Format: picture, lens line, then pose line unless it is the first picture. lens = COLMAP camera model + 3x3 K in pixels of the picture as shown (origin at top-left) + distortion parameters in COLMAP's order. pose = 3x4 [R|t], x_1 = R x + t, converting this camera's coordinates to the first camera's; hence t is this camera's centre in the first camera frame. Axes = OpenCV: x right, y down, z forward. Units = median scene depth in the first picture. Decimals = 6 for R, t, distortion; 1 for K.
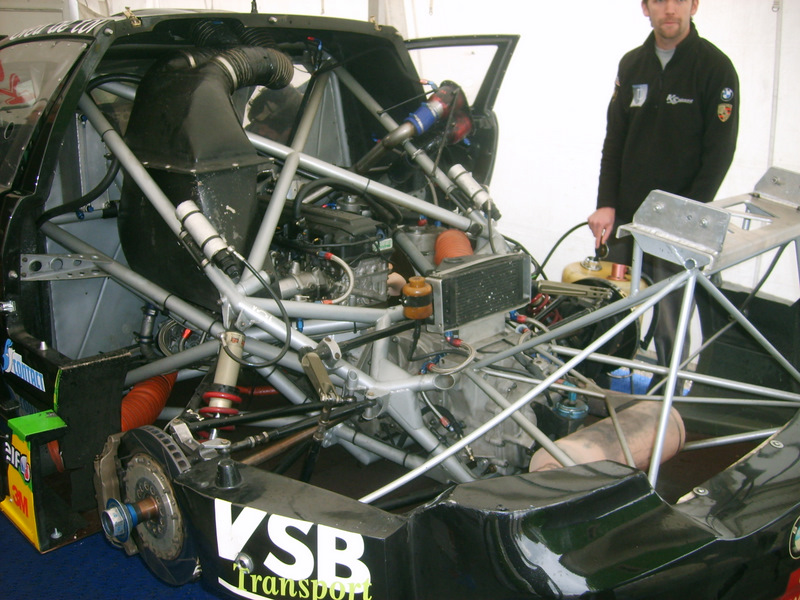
lens RADIAL K [[819.5, 0, 400.0], [0, 819.5, 300.0], [0, 0, 1]] dist [-0.136655, 0.079083]
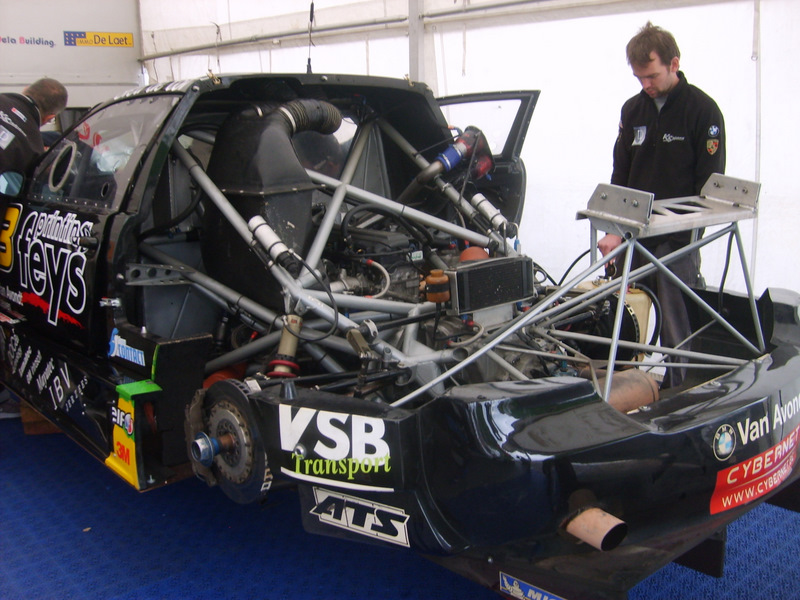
lens RADIAL K [[819.5, 0, 400.0], [0, 819.5, 300.0], [0, 0, 1]] dist [-0.136655, 0.079083]
pose [[0.997475, -0.014192, -0.069592, 0.045469], [0.008337, 0.996455, -0.083712, 0.109773], [0.070533, 0.082920, 0.994057, -0.229851]]
